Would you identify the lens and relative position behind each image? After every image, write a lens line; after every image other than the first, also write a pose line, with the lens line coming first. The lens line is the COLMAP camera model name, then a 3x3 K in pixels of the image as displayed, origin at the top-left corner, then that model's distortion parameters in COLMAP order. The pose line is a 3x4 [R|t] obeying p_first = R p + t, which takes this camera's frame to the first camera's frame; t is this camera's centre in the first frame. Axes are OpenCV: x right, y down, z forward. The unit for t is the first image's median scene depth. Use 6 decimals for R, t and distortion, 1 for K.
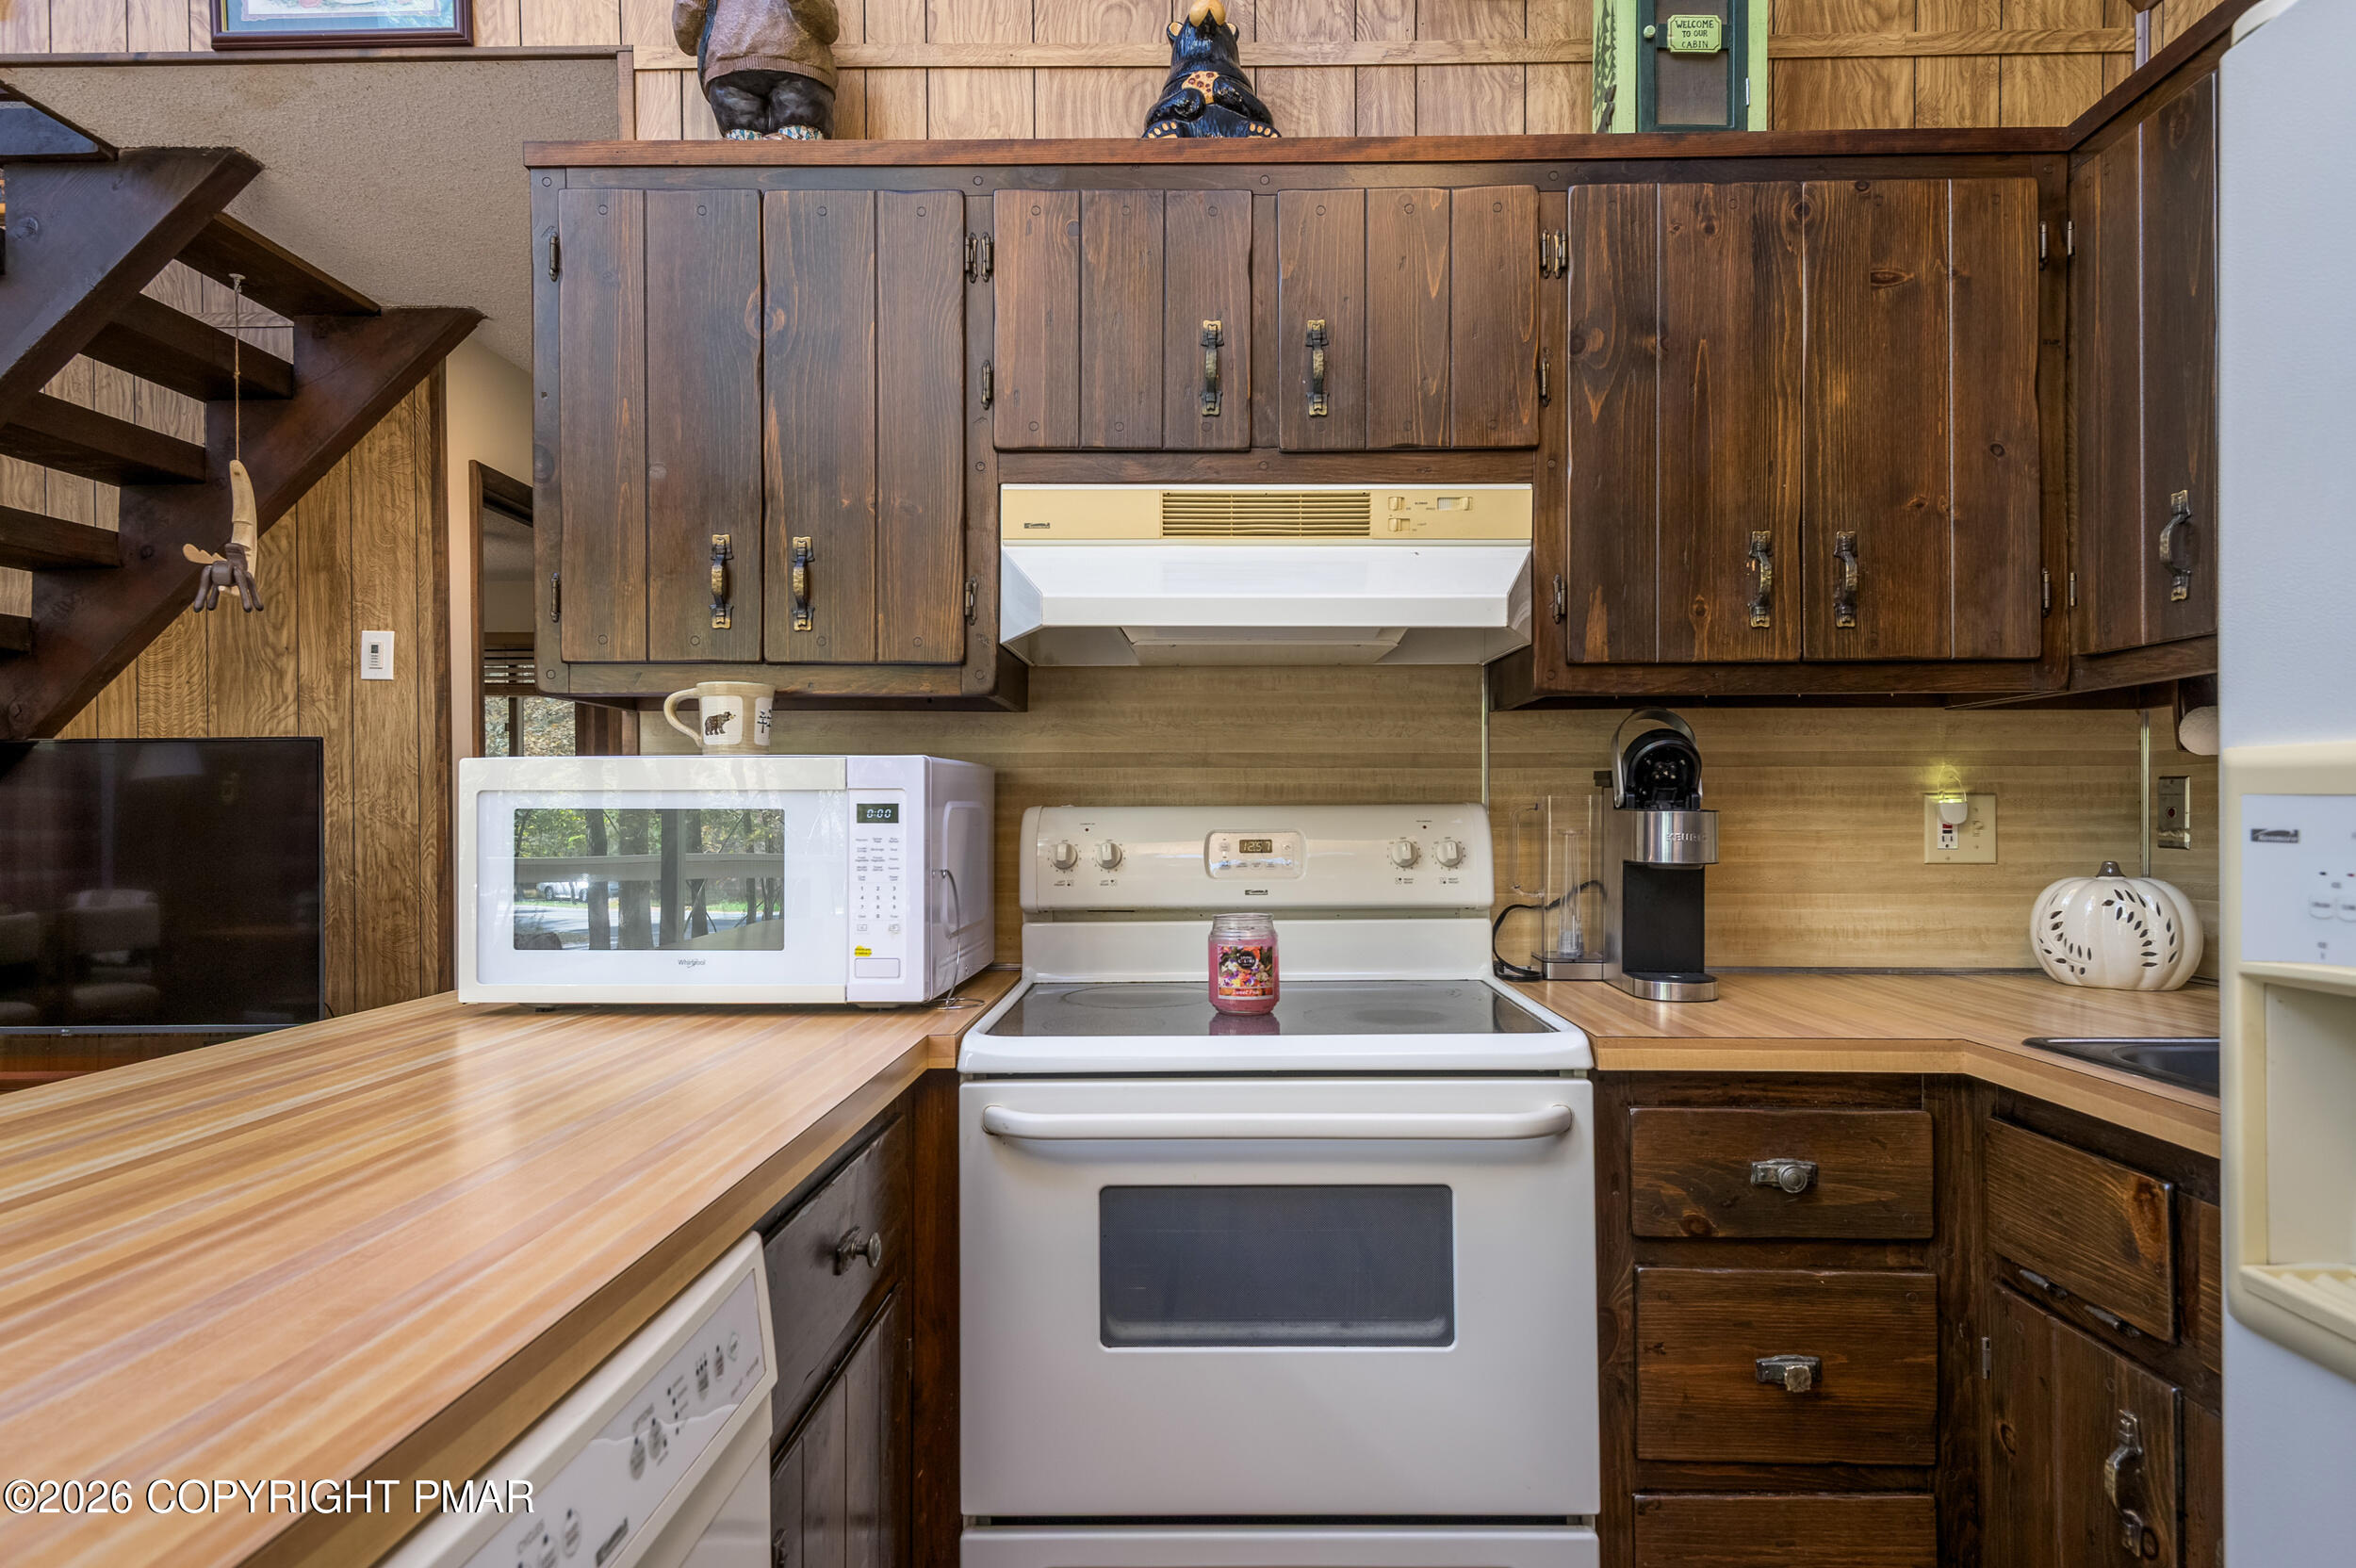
lens RADIAL K [[1349.4, 0, 1183.1], [0, 1349.4, 801.4], [0, 0, 1]] dist [0.029592, -0.008125]
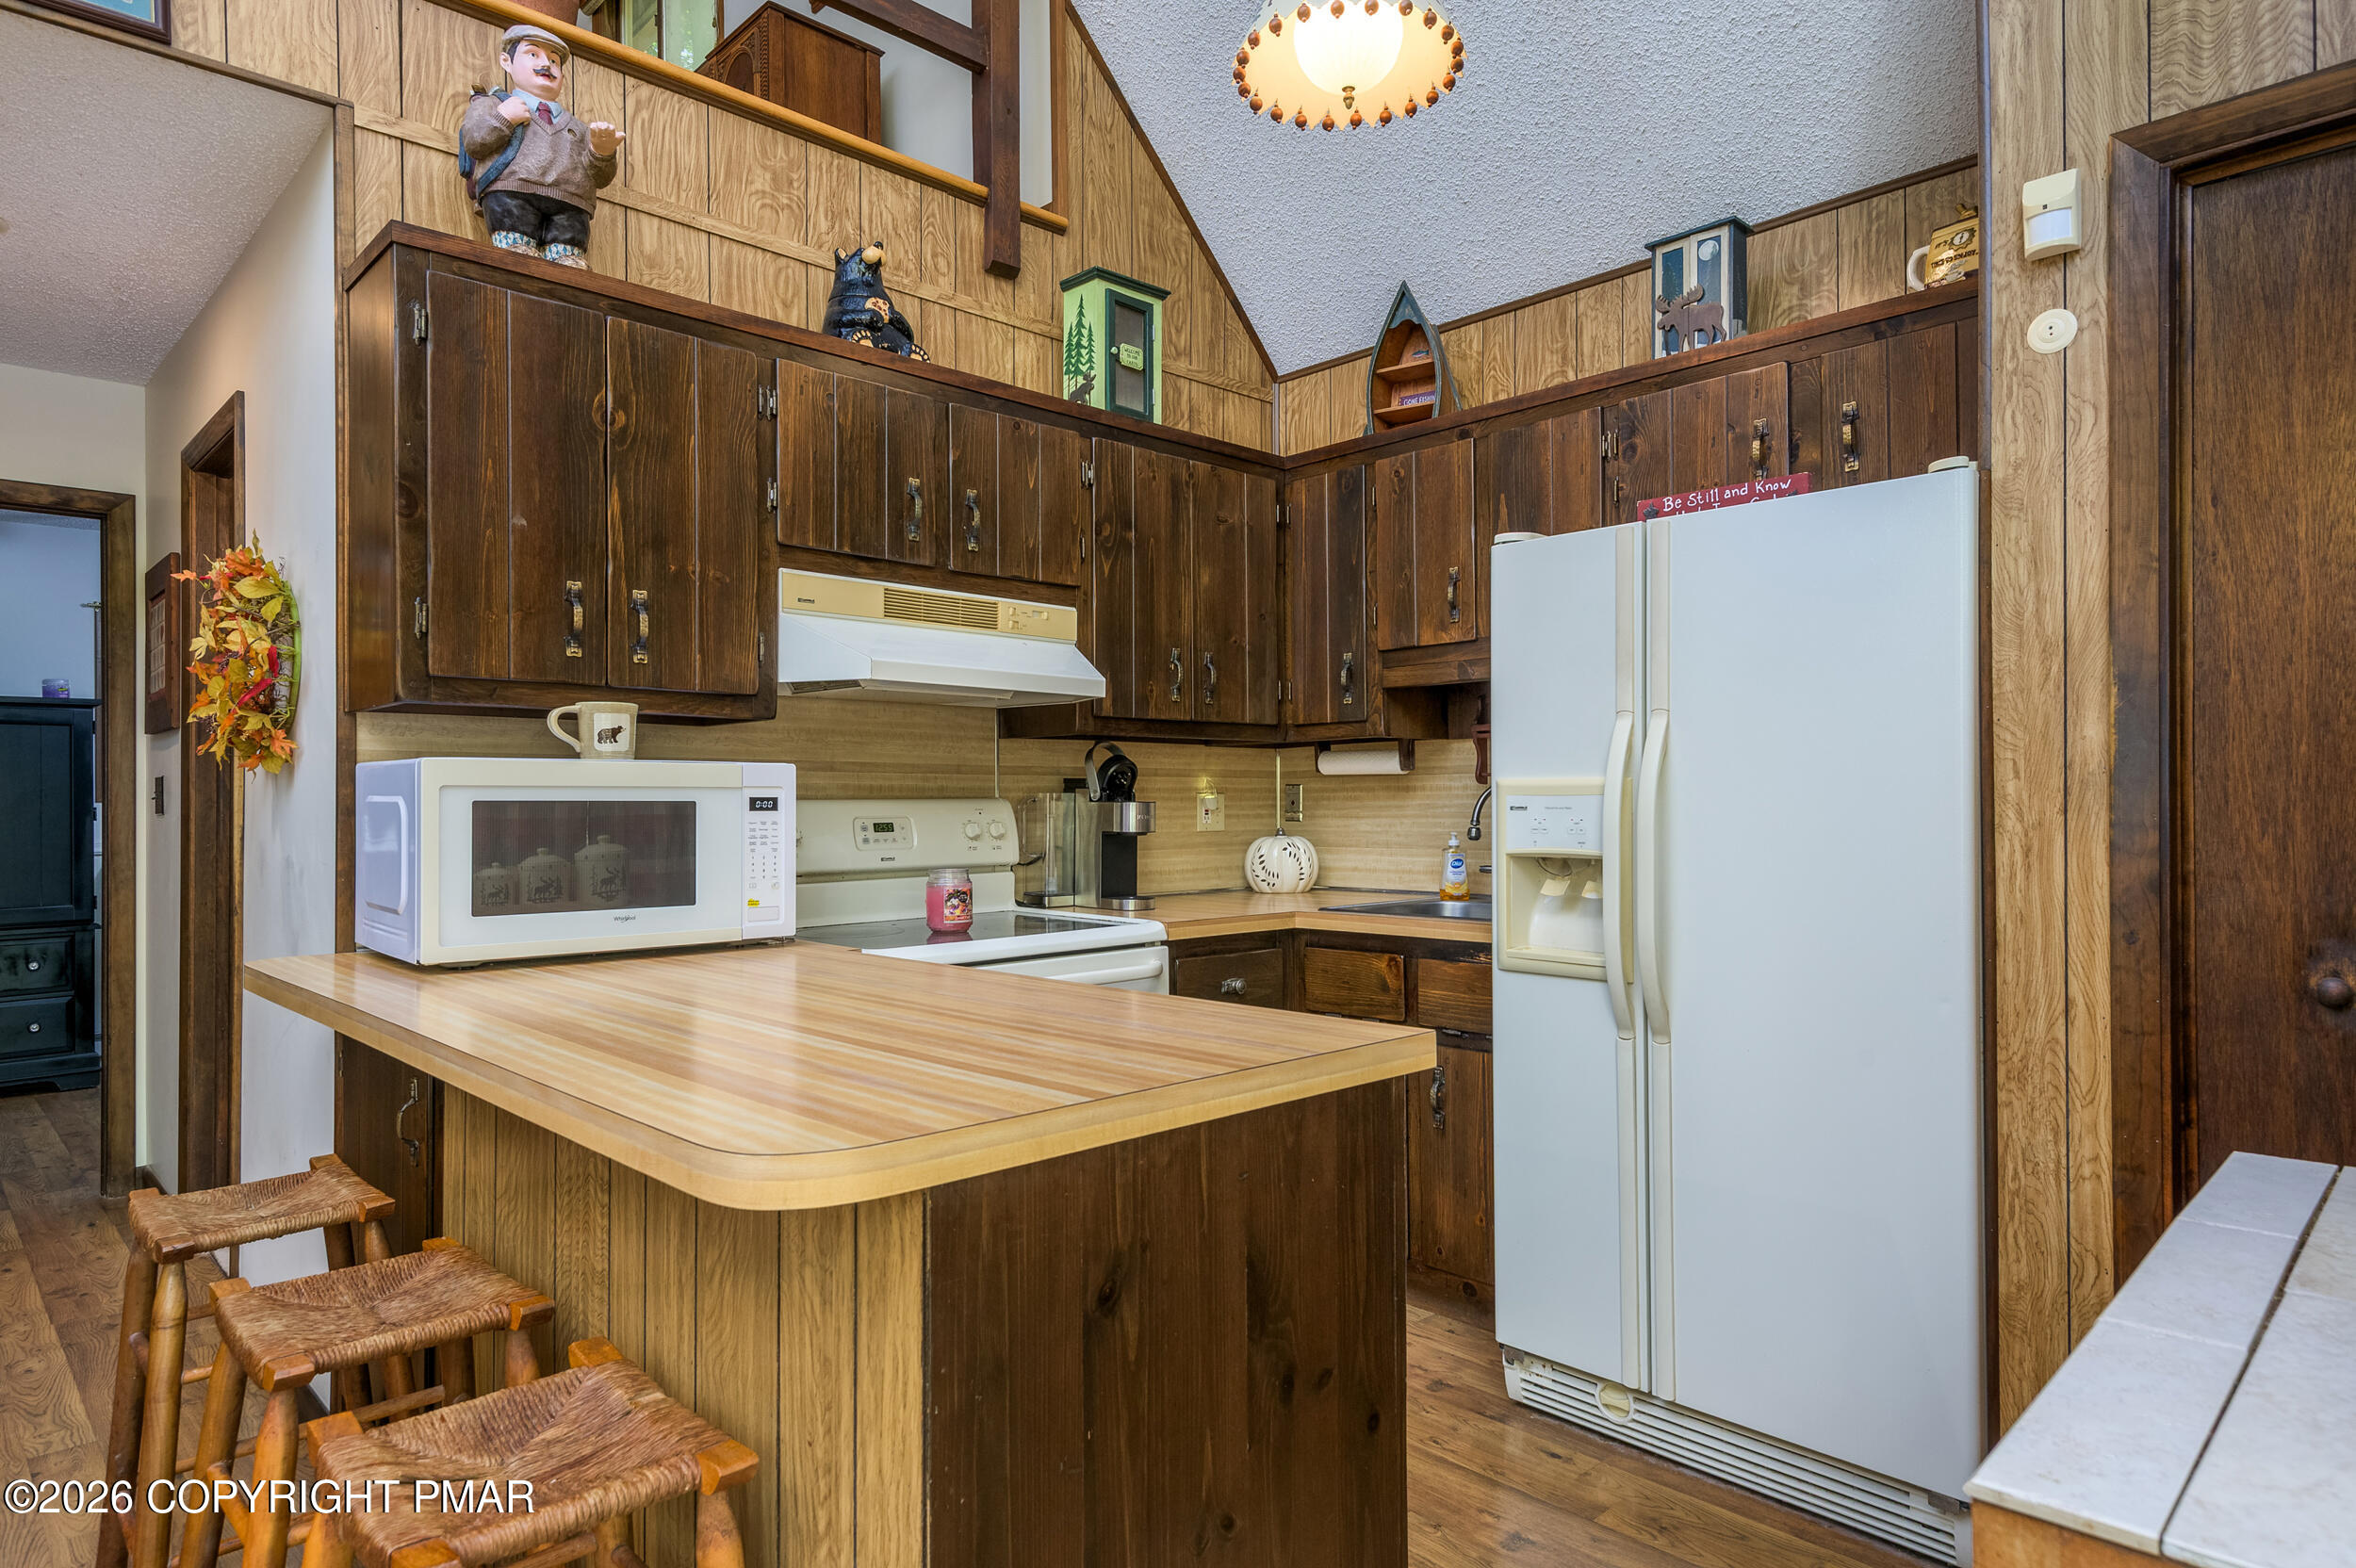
lens RADIAL K [[1349.4, 0, 1179.4], [0, 1349.4, 783.7], [0, 0, 1]] dist [0.029592, -0.008125]
pose [[0.713114, 0.009120, 0.700989, -0.798013], [-0.002508, 0.999942, -0.010458, 0.000878], [-0.701043, 0.005699, 0.713096, -0.276142]]
